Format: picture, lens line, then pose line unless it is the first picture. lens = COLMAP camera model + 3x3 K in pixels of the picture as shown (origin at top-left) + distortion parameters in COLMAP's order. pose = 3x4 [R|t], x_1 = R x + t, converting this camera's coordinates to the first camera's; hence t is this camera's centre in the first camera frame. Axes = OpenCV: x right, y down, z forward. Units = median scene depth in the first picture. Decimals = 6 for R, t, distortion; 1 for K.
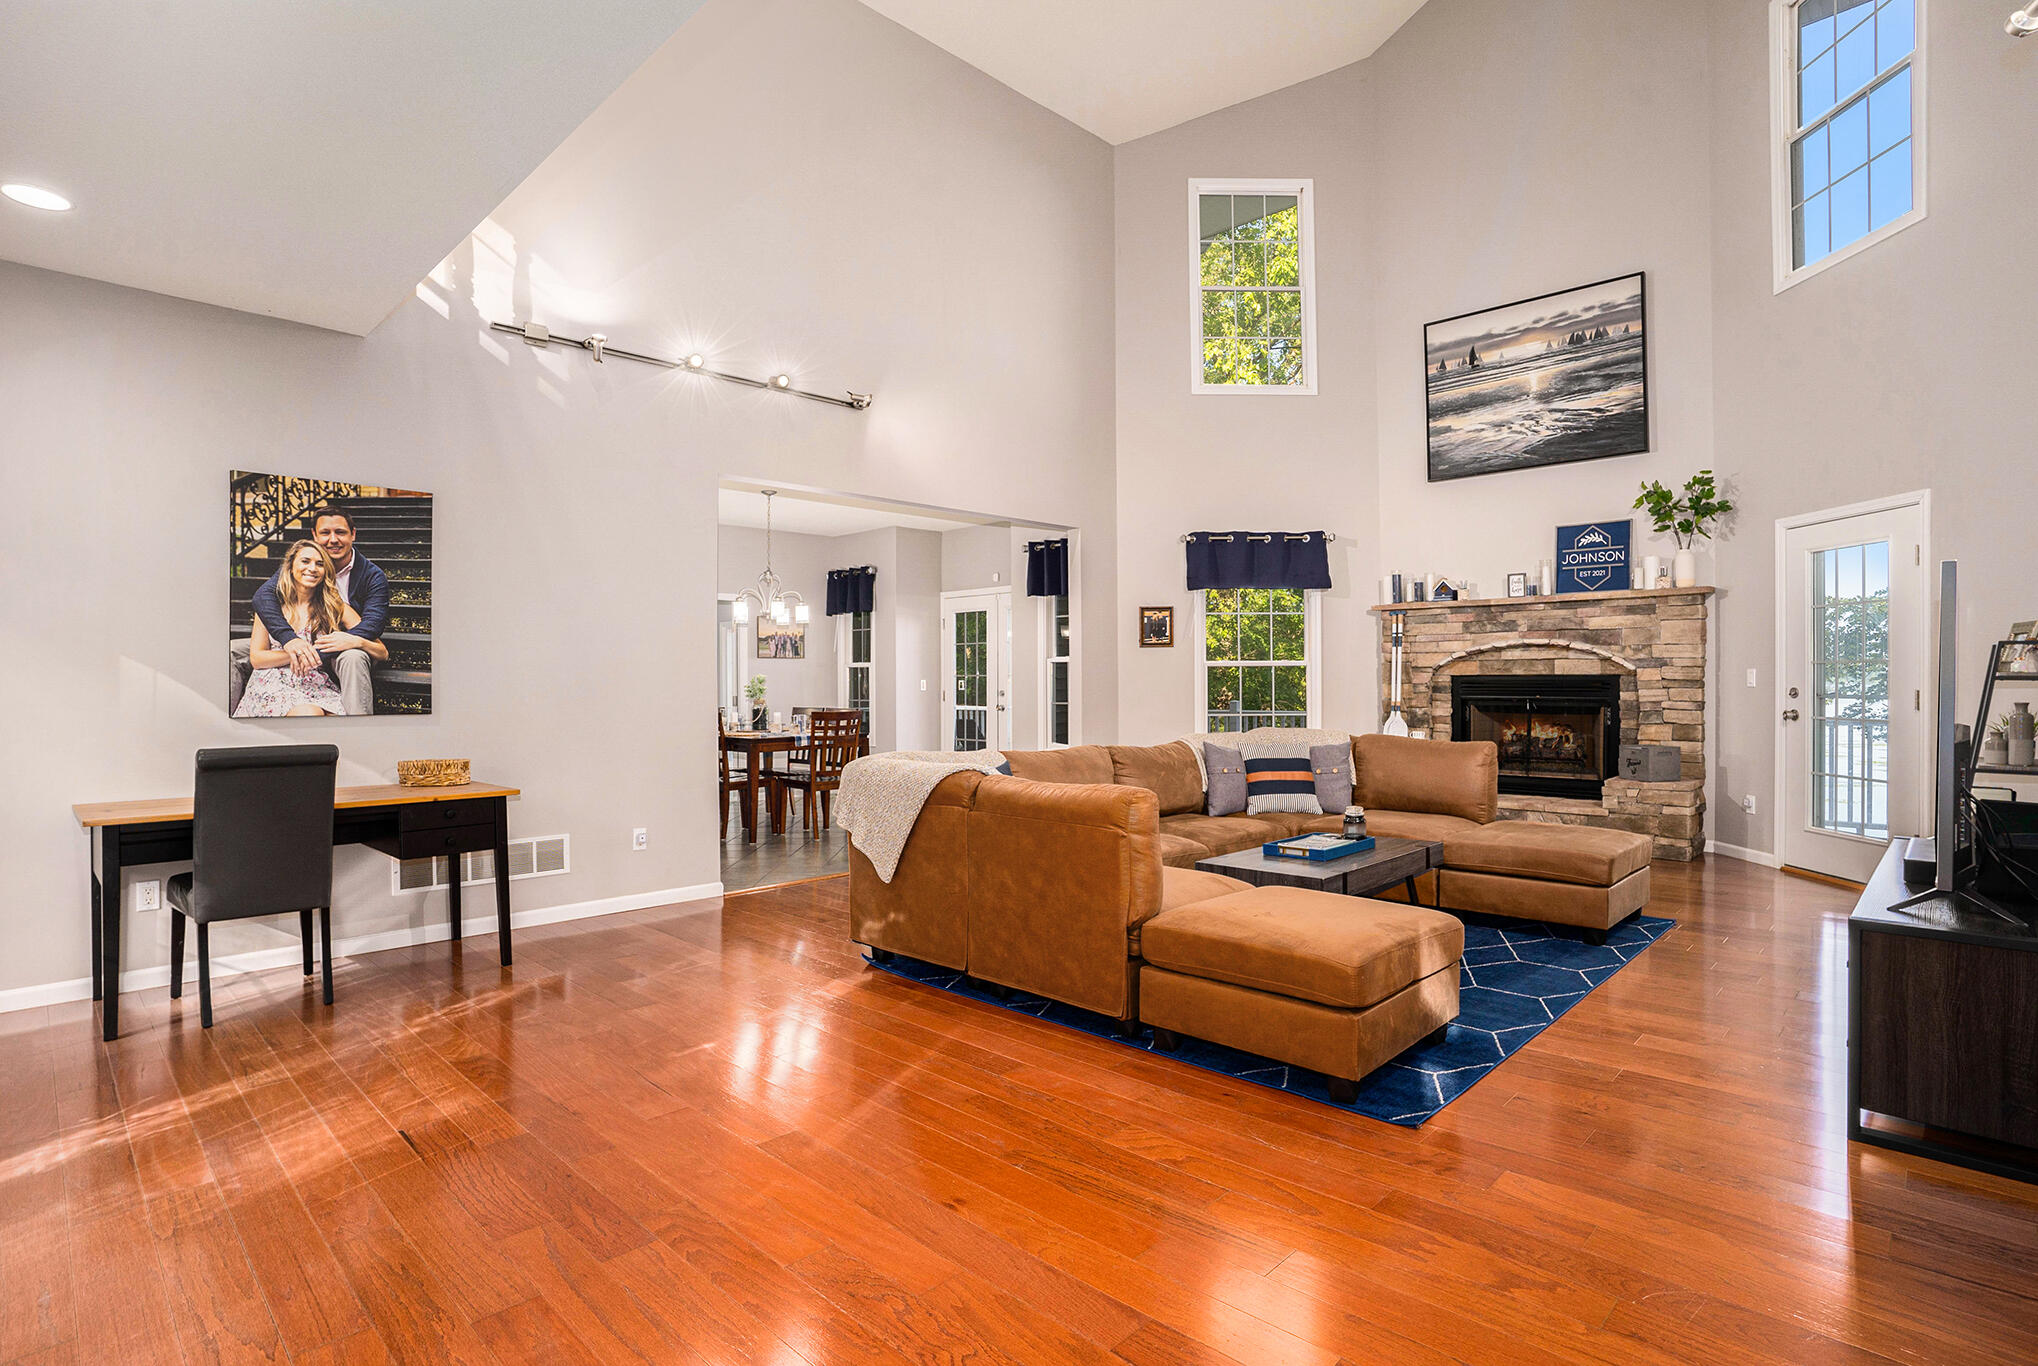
lens RADIAL K [[1045.2, 0, 982.6], [0, 1045.2, 703.6], [0, 0, 1]] dist [-0.063288, 0.024385]
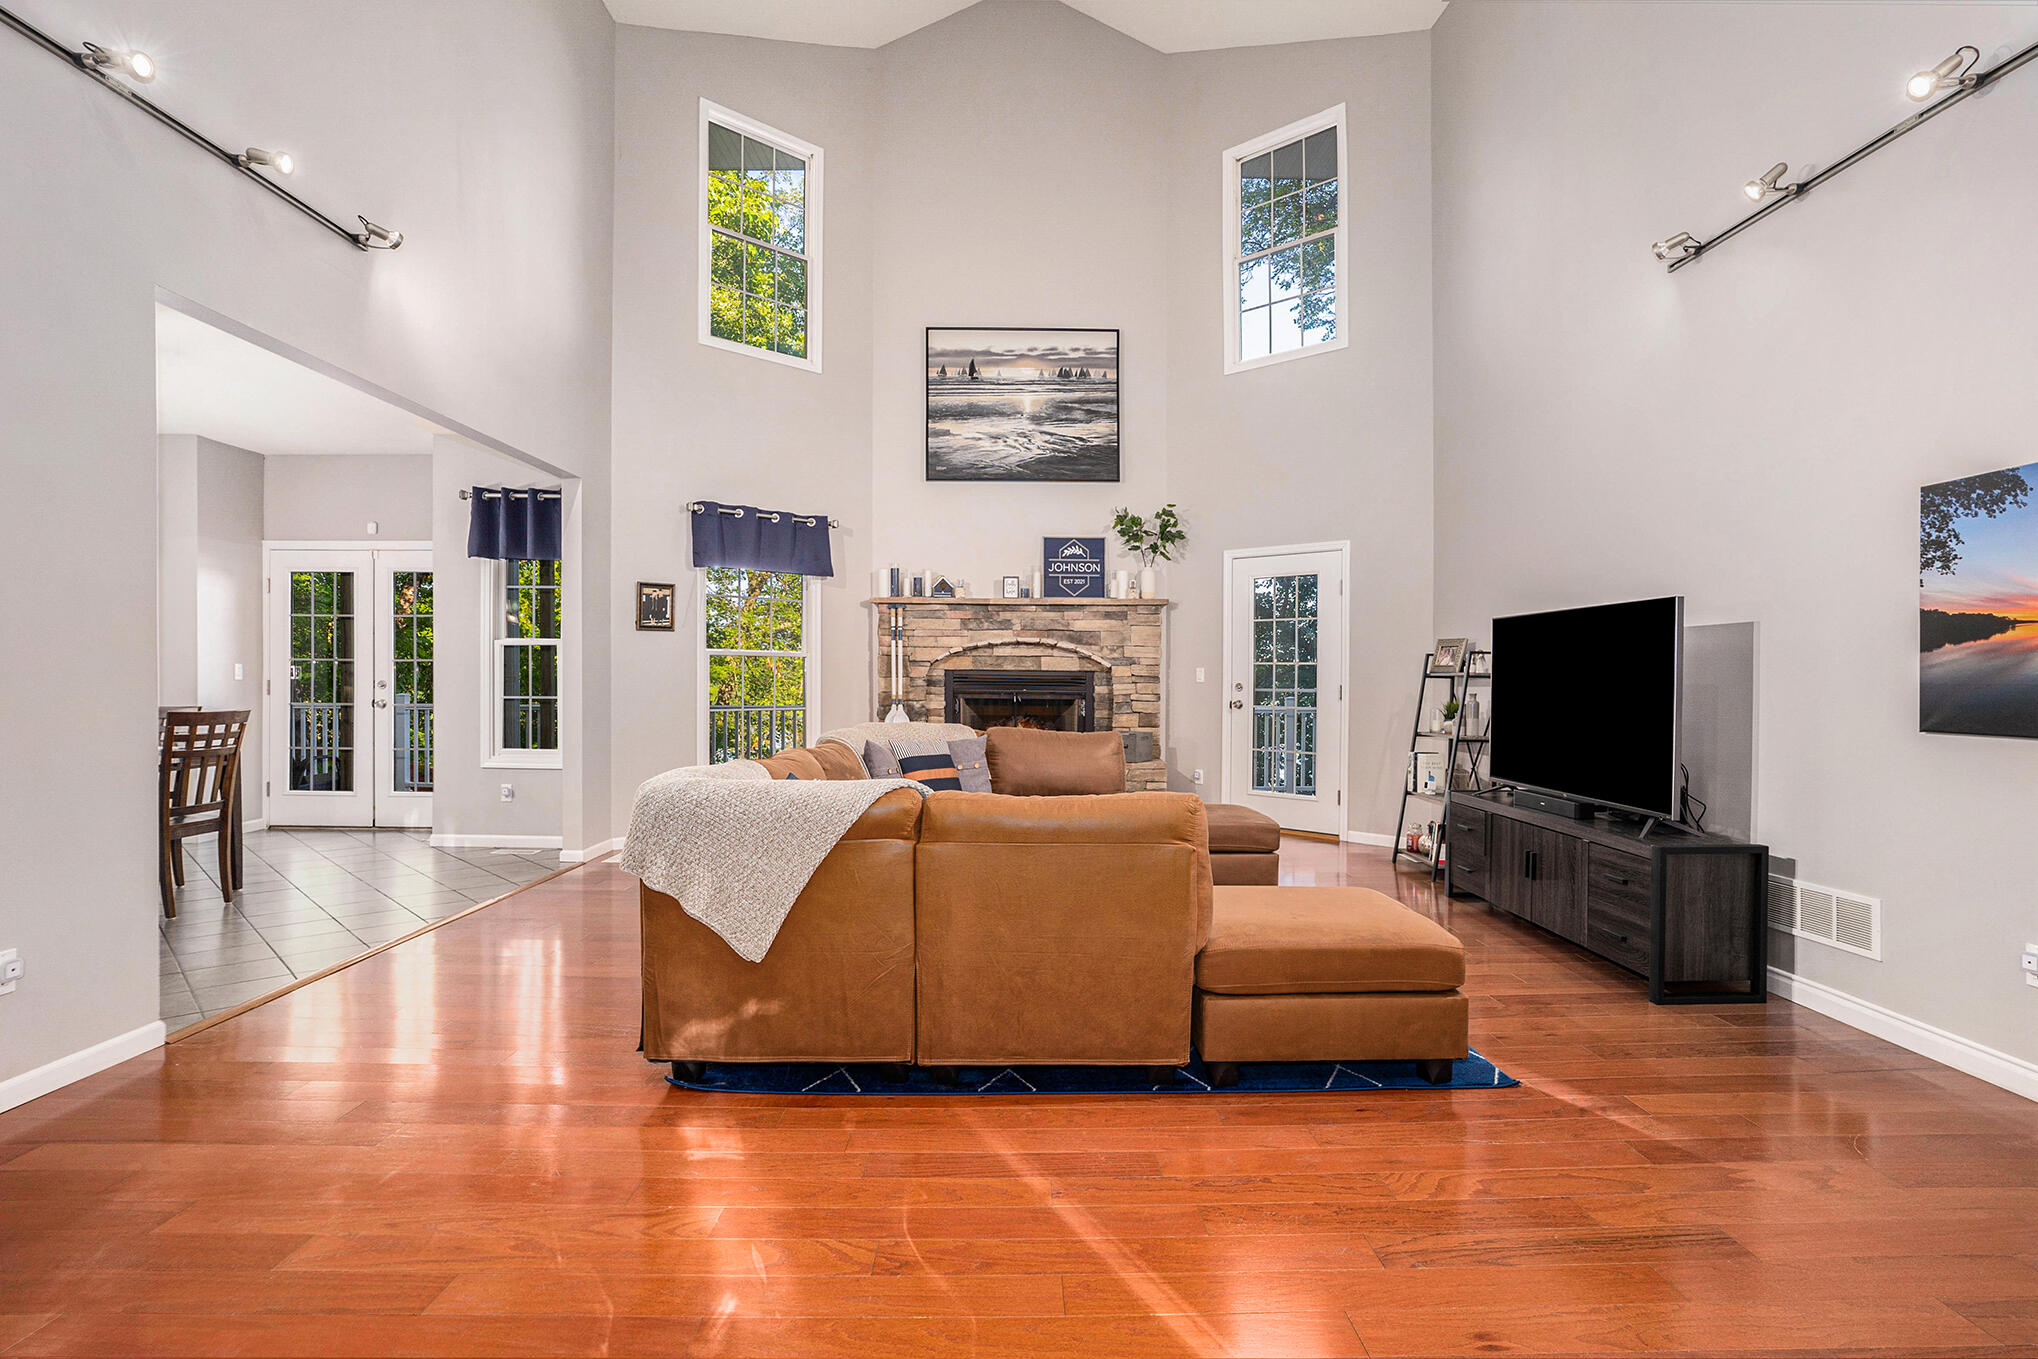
lens RADIAL K [[1045.2, 0, 1011.2], [0, 1045.2, 681.9], [0, 0, 1]] dist [-0.063288, 0.024385]
pose [[0.686209, 0.007557, 0.727365, -0.281104], [0.004052, 0.999891, -0.014211, 0.000220], [-0.727393, 0.012699, 0.686104, 0.247250]]
